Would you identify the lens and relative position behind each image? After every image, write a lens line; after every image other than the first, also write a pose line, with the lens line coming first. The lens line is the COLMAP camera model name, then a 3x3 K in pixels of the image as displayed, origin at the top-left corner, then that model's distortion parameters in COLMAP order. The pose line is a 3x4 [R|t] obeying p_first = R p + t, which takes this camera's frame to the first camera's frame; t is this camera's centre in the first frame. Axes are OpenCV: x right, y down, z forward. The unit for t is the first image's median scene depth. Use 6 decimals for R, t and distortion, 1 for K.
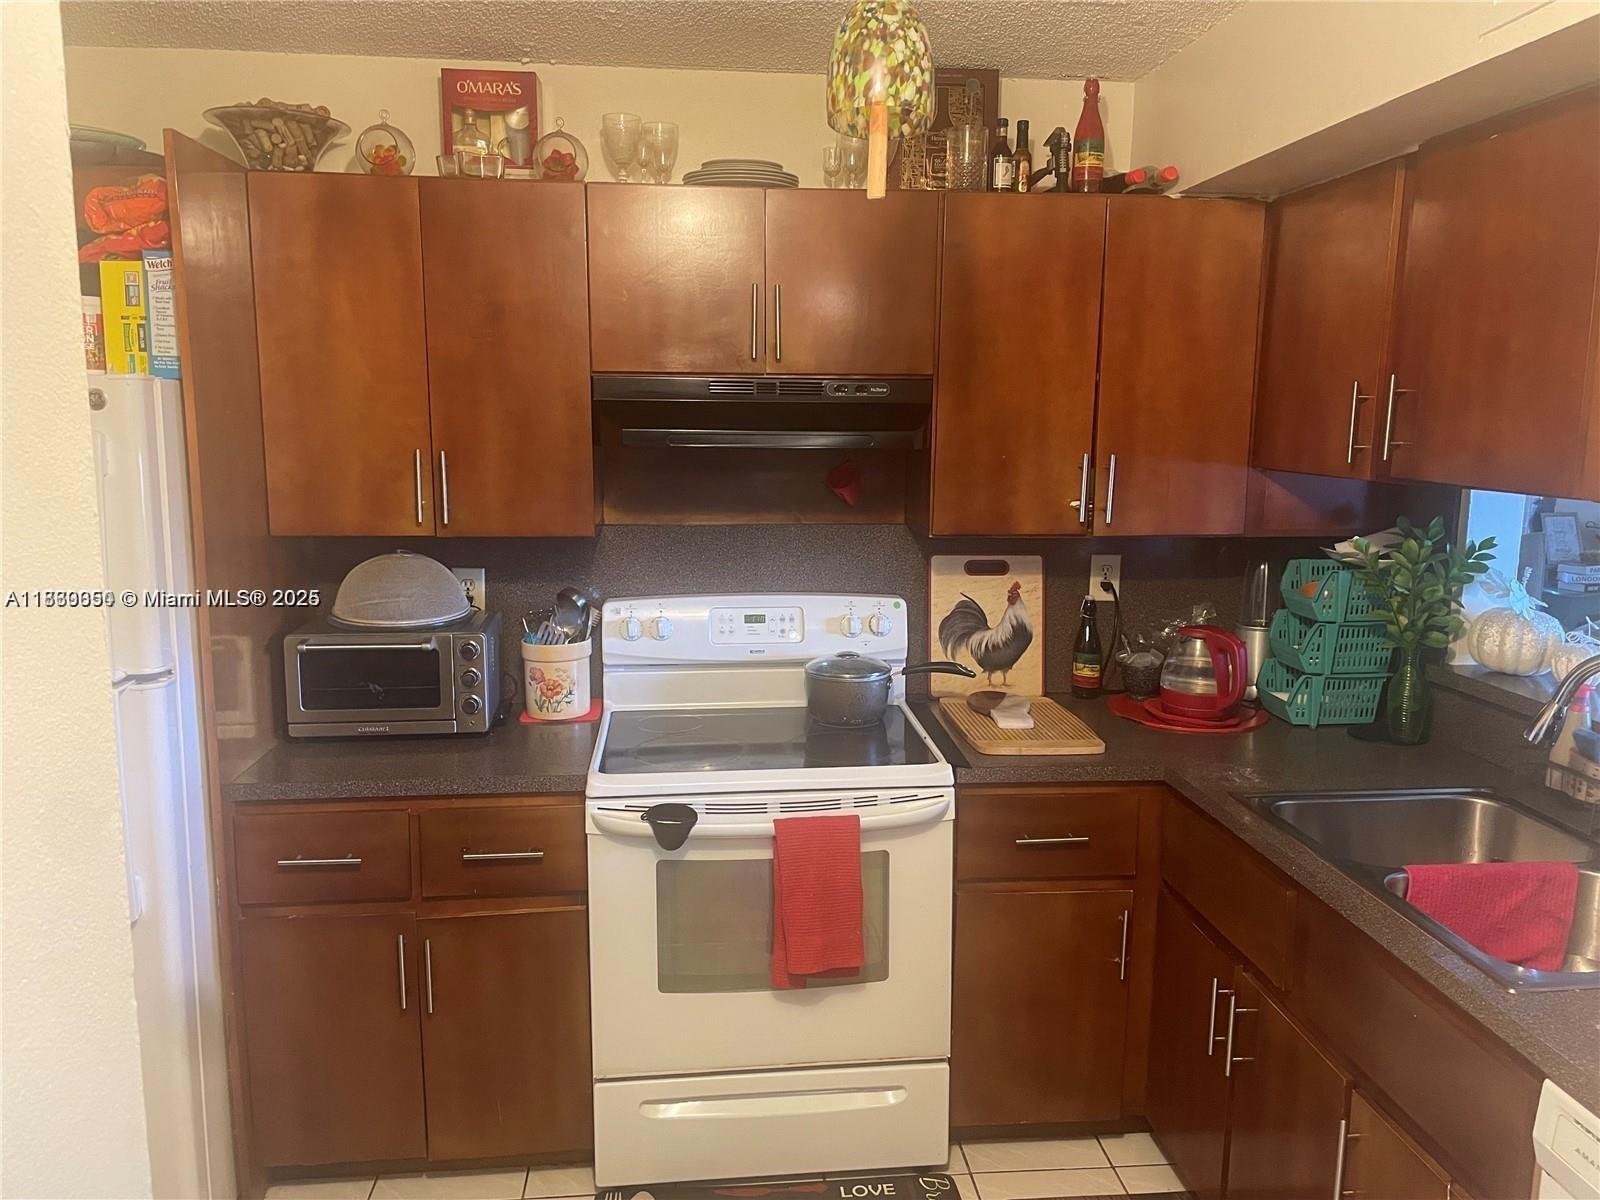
lens RADIAL K [[1199.4, 0, 800.6], [0, 1199.4, 602.7], [0, 0, 1]] dist [-0.001432, -0.000791]
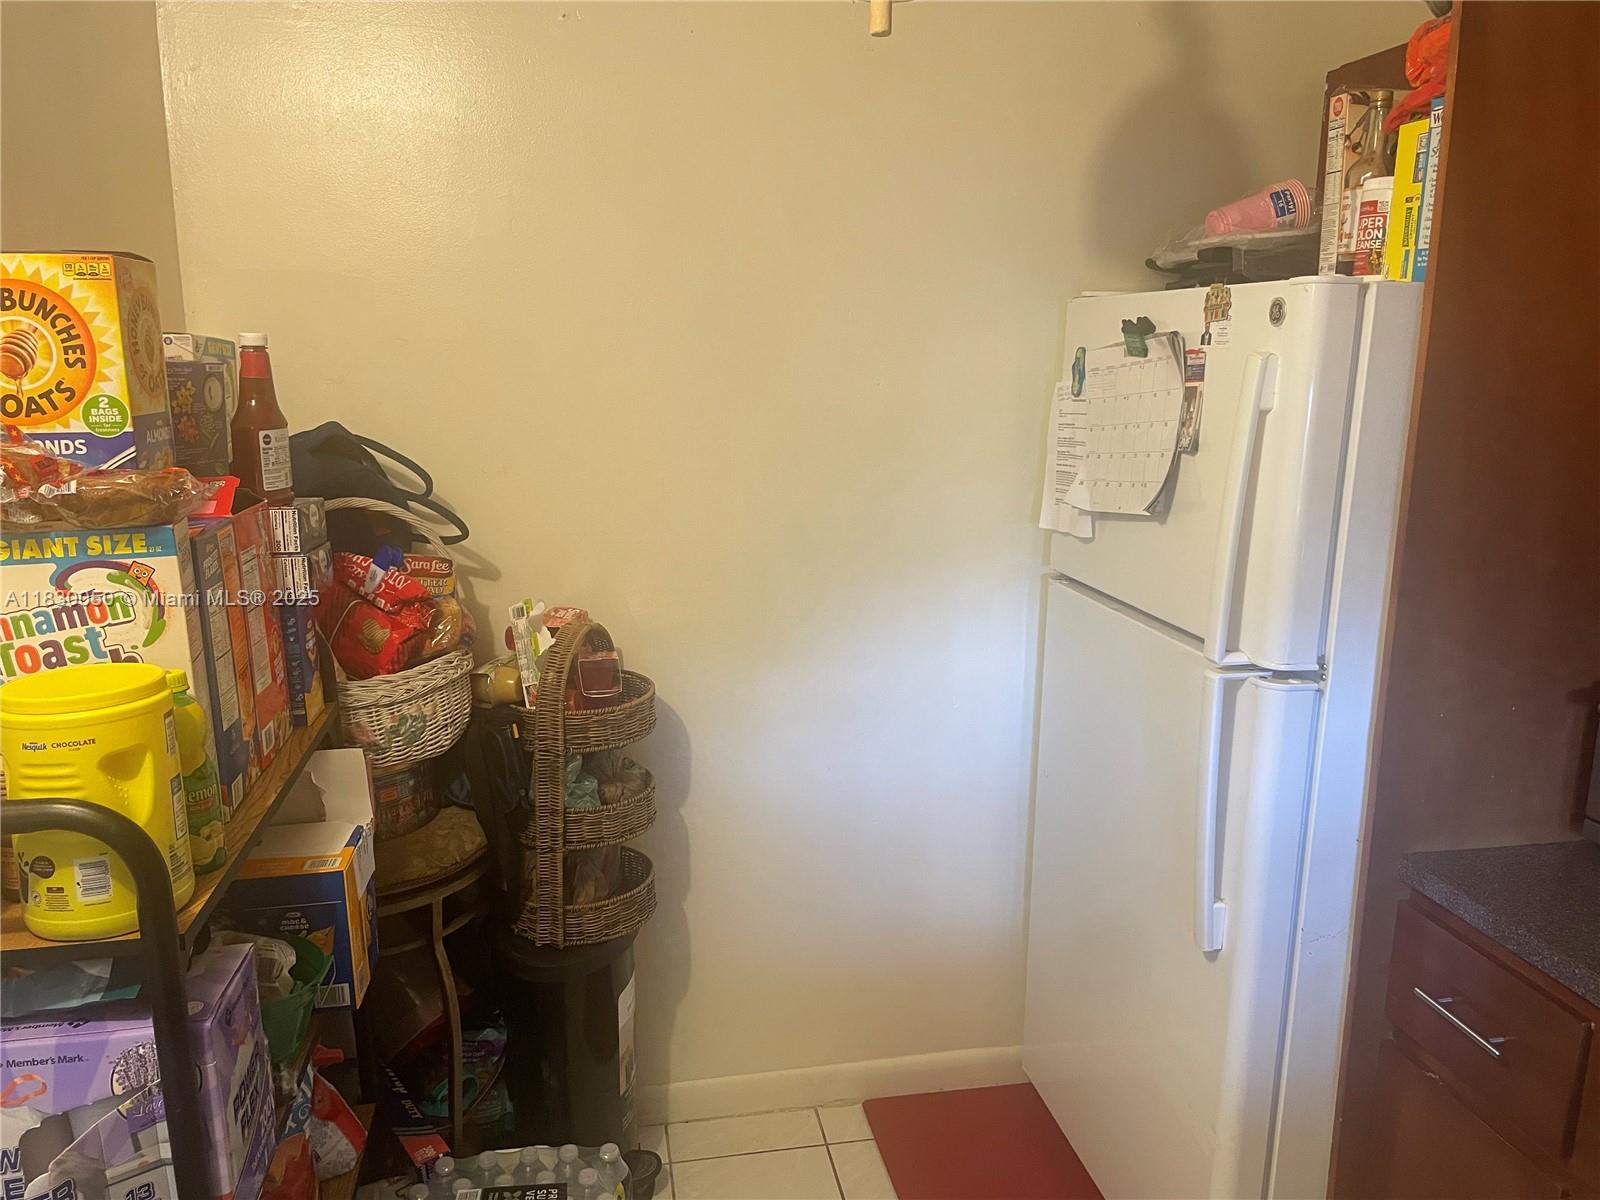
lens RADIAL K [[1199.4, 0, 798.9], [0, 1199.4, 595.9], [0, 0, 1]] dist [-0.001432, -0.000791]
pose [[0.078373, 0.198509, -0.976961, 0.175135], [-0.158890, 0.969935, 0.184335, -0.078122], [0.984181, 0.140783, 0.107558, 0.587039]]
